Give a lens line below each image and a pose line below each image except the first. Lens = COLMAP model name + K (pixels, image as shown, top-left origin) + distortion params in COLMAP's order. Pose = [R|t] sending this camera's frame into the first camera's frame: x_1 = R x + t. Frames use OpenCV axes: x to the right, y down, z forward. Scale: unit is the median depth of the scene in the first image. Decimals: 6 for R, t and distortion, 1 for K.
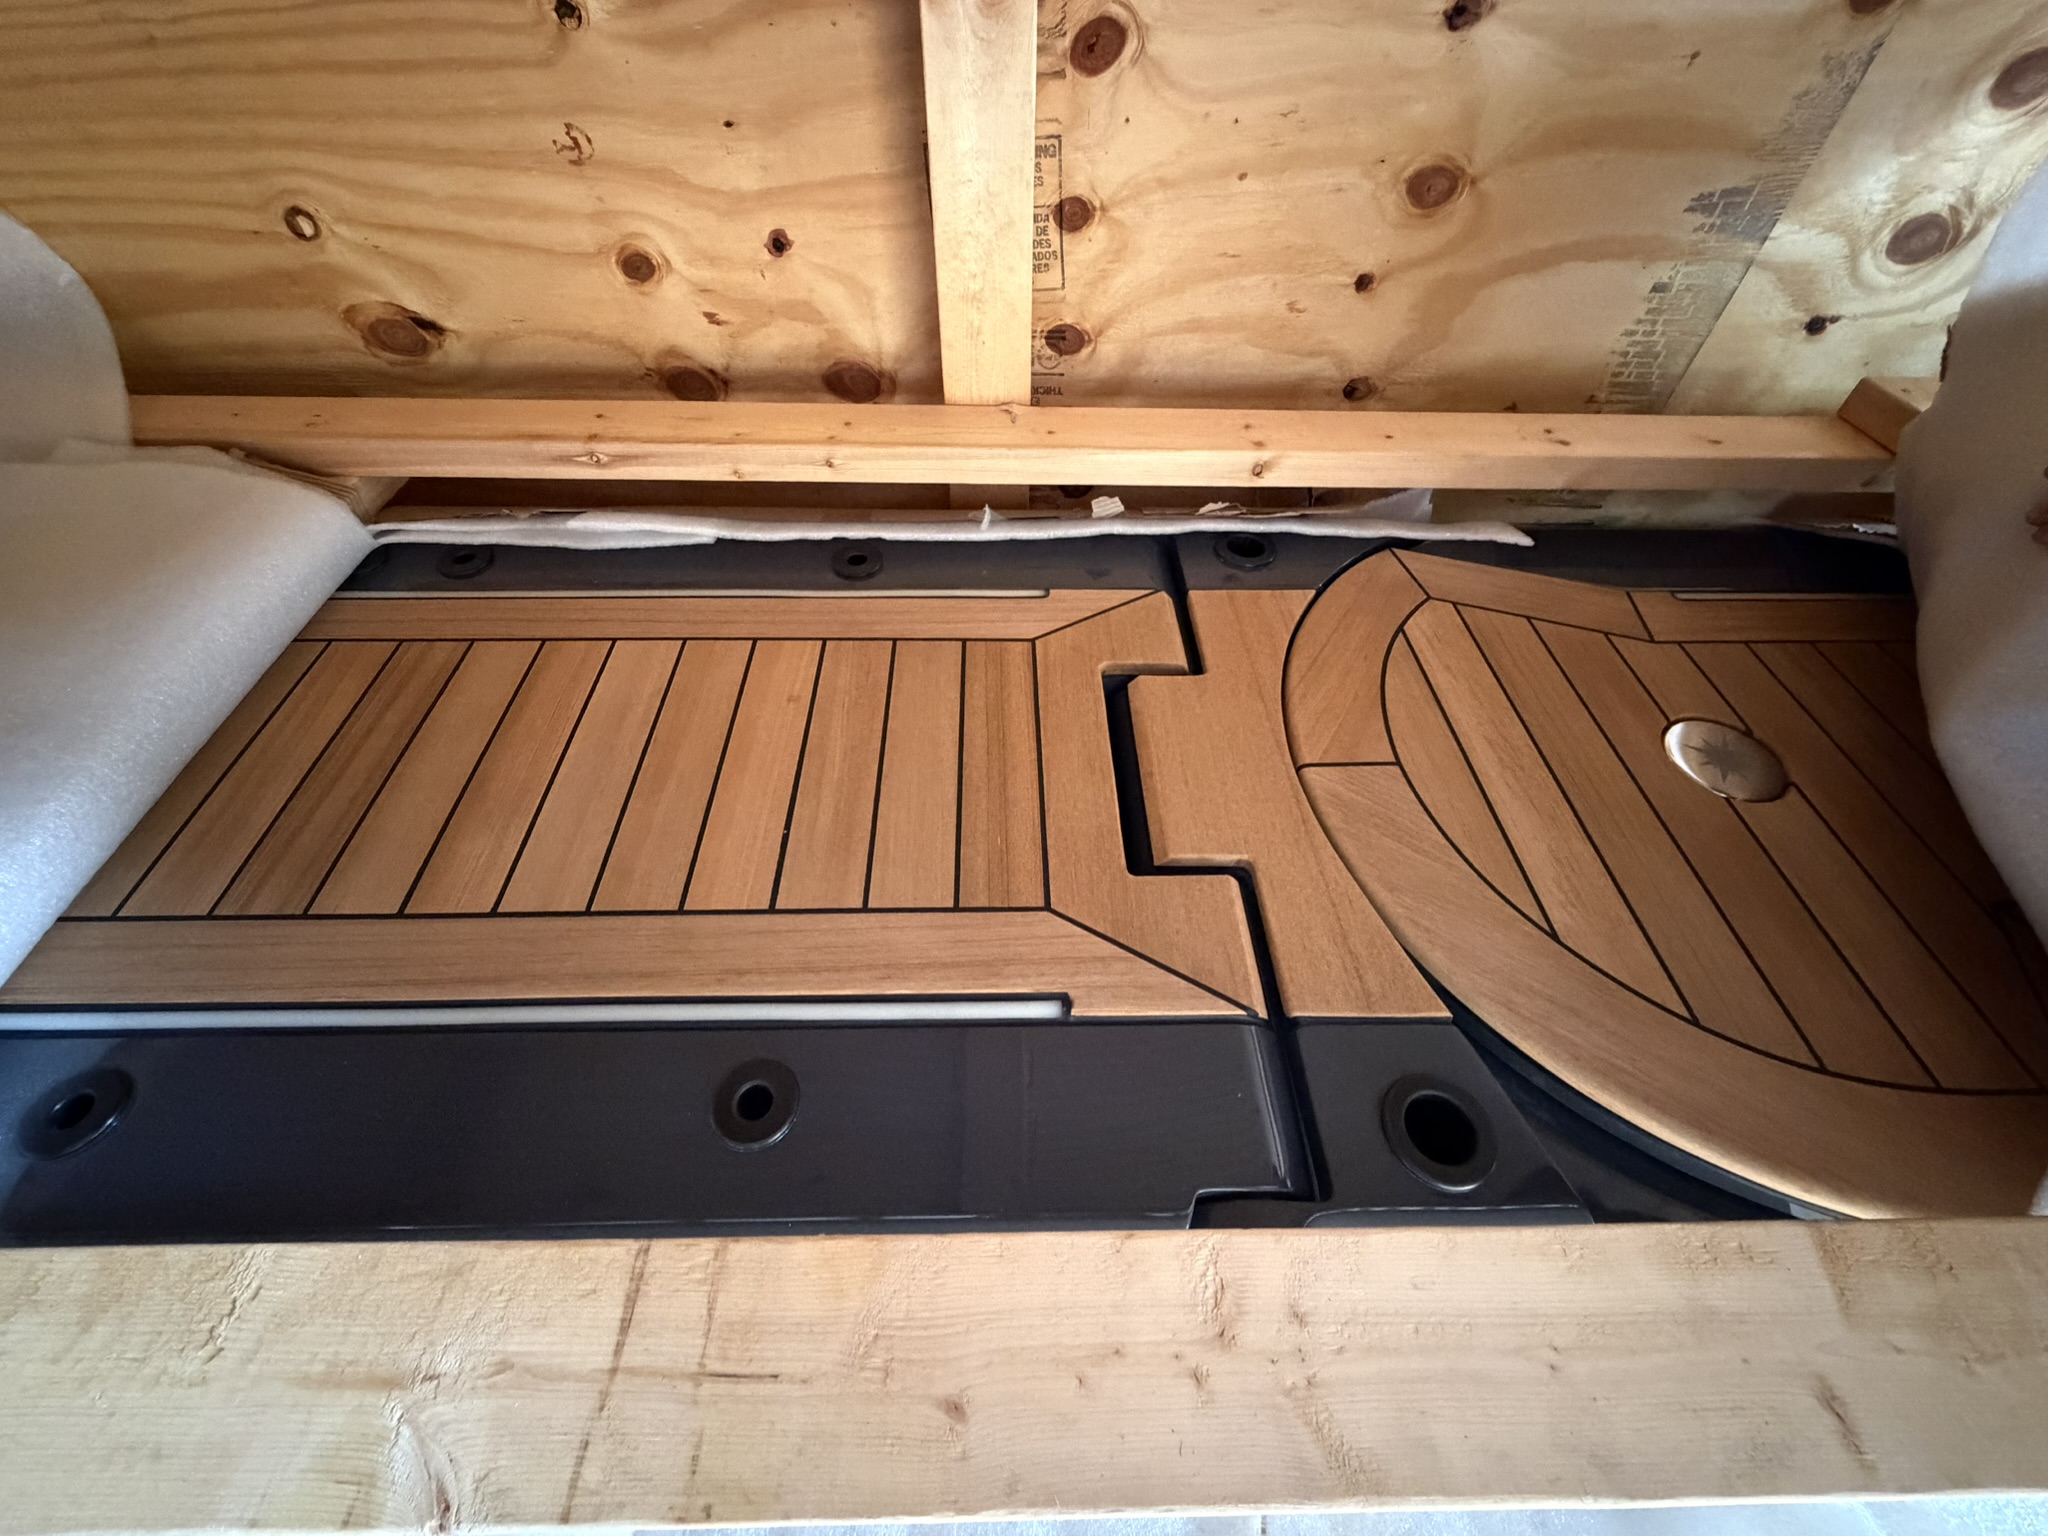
lens RADIAL K [[820.9, 0, 1008.8], [0, 820.9, 776.9], [0, 0, 1]] dist [-0.002887, 0.000925]
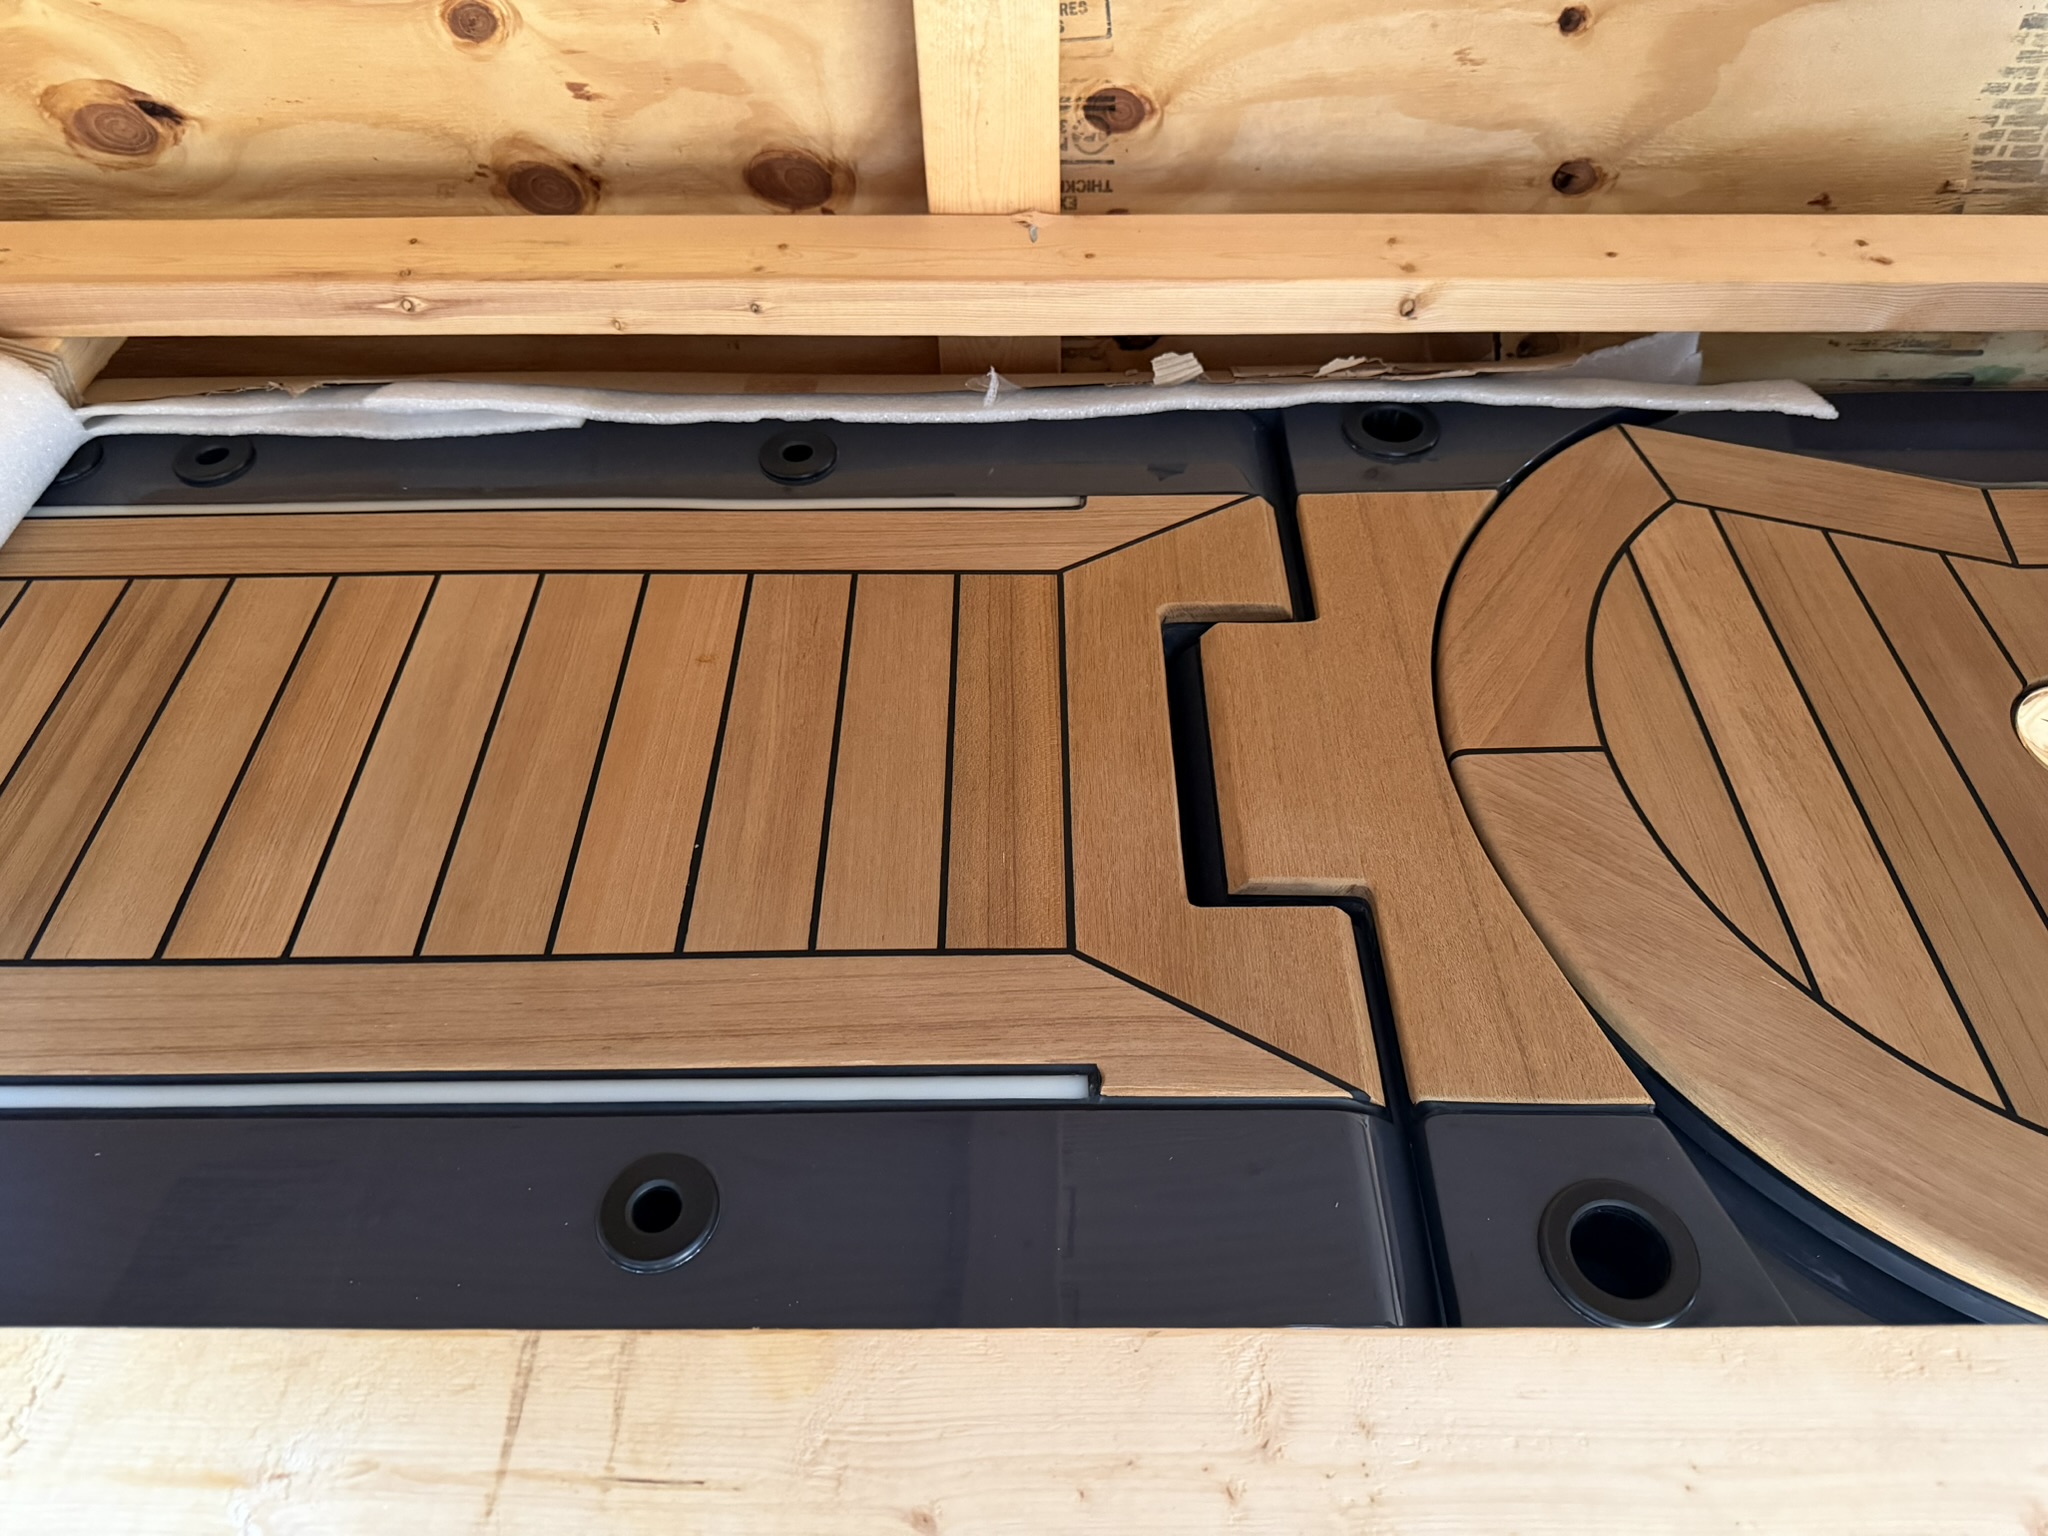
lens RADIAL K [[1465.7, 0, 1020.9], [0, 1465.7, 778.1], [0, 0, 1]] dist [0.016275, -0.034226]
pose [[0.999619, -0.003979, -0.027329, 0.031158], [0.003213, 0.999602, -0.028044, 0.037452], [0.027430, 0.027946, 0.999233, -0.197796]]
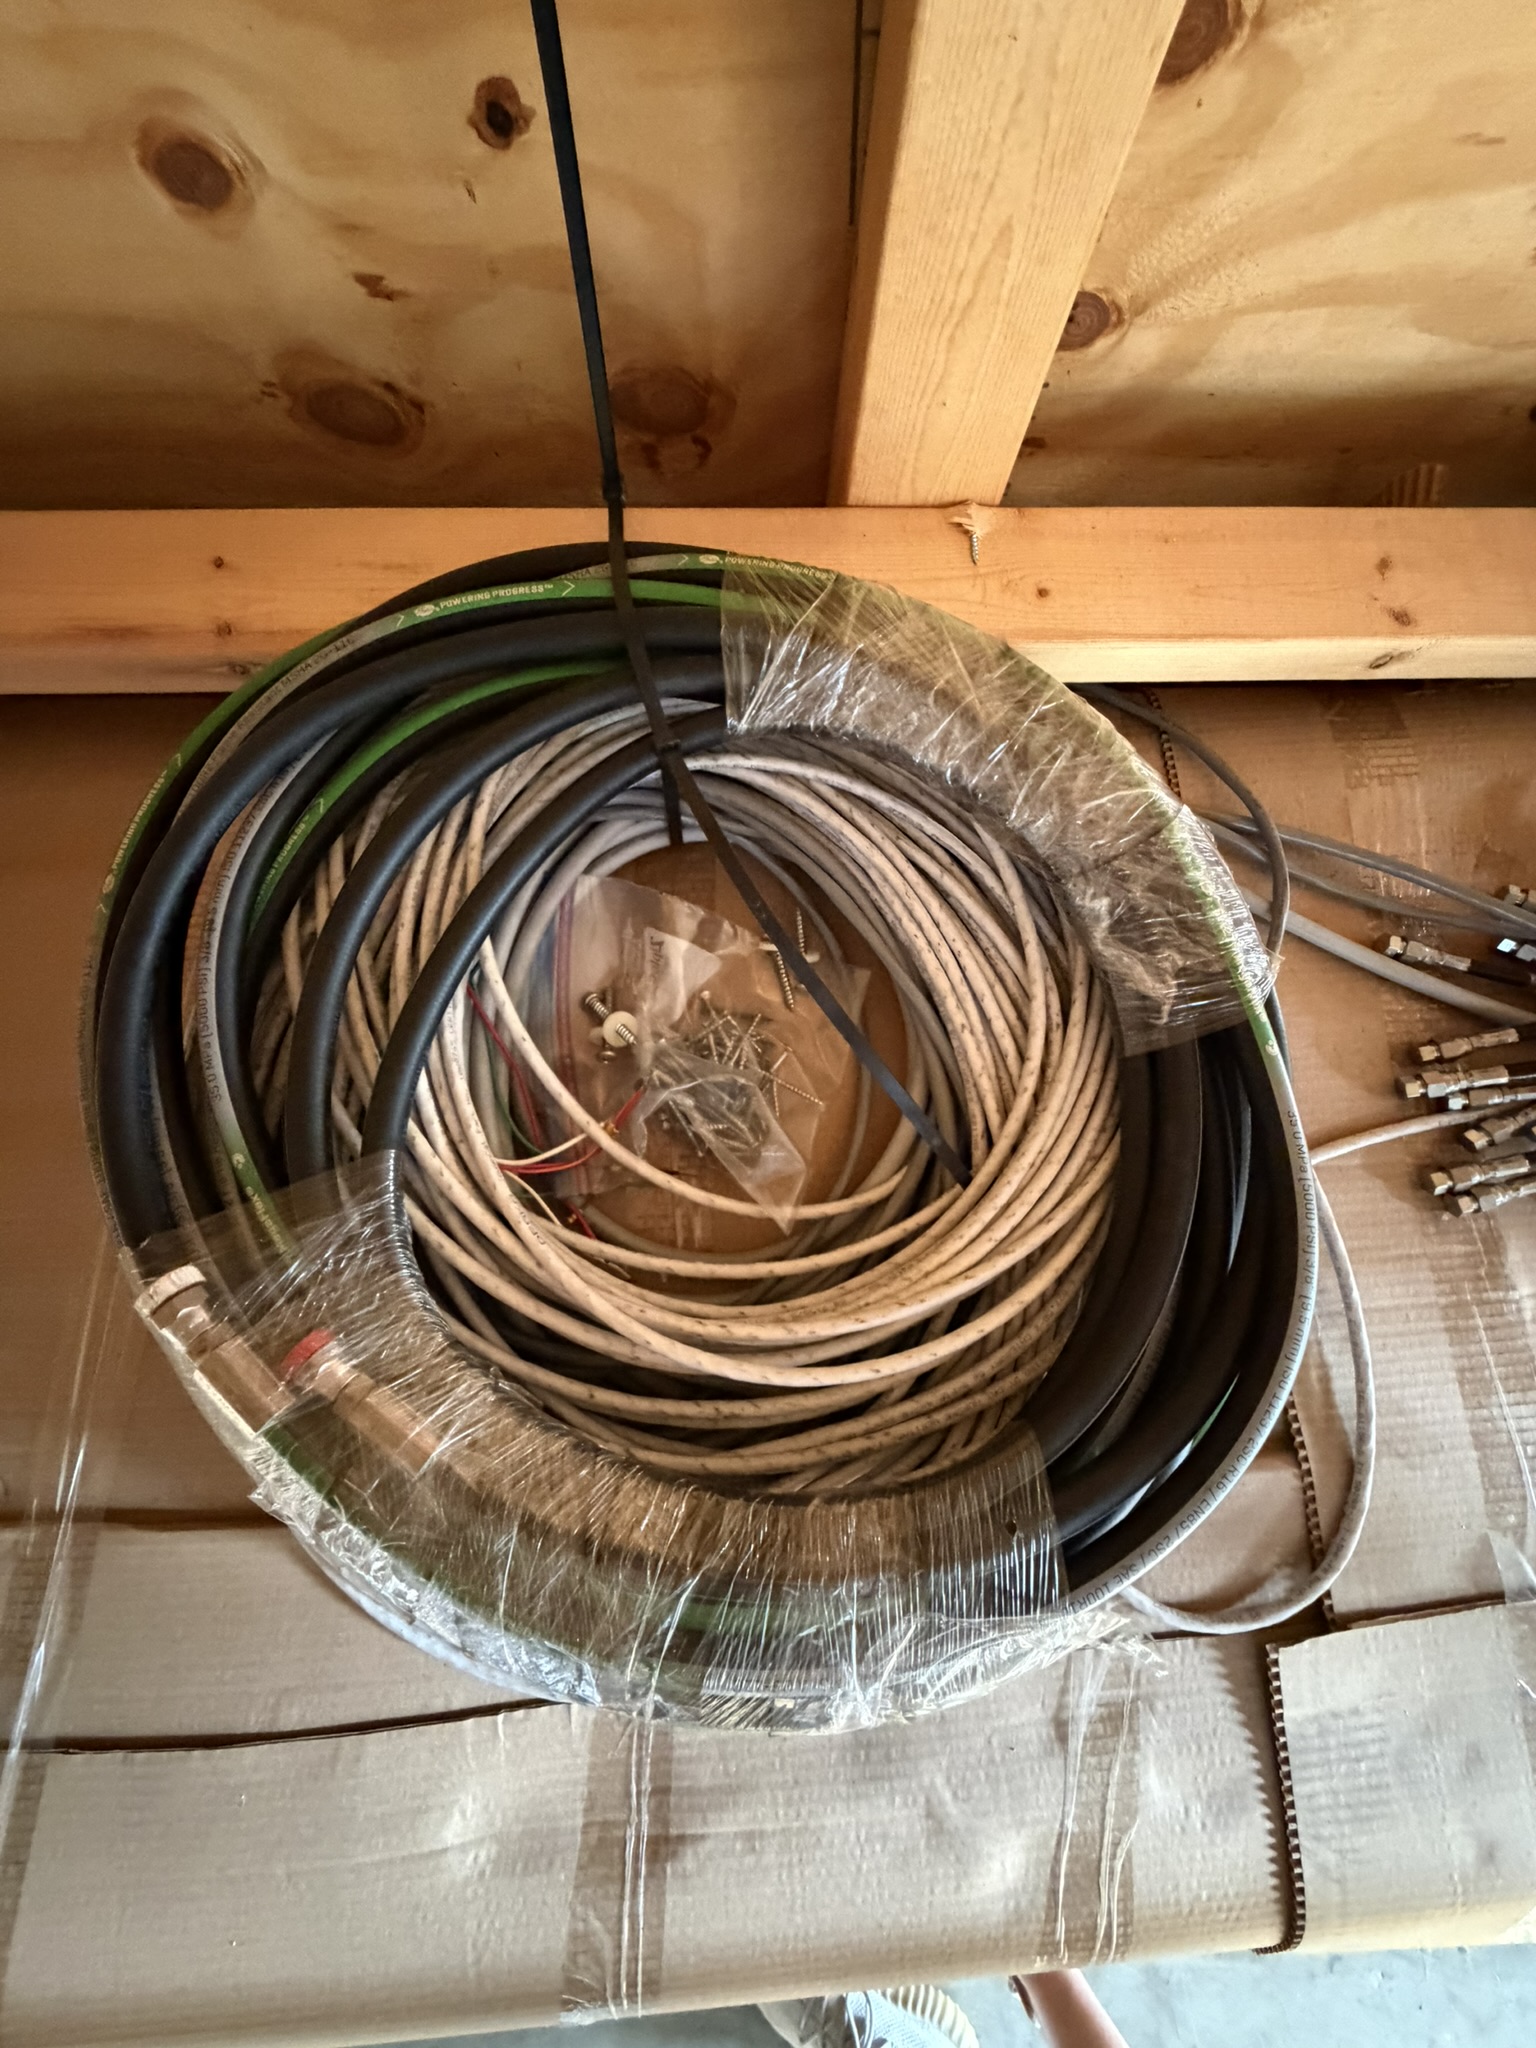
lens RADIAL K [[820.9, 0, 765.0], [0, 820.9, 1024.4], [0, 0, 1]] dist [-0.002887, 0.000925]
pose [[0.999871, 0.000615, 0.016033, -0.169250], [-0.007963, 0.886536, 0.462591, -0.491227], [-0.013930, -0.462659, 0.886427, 0.446713]]
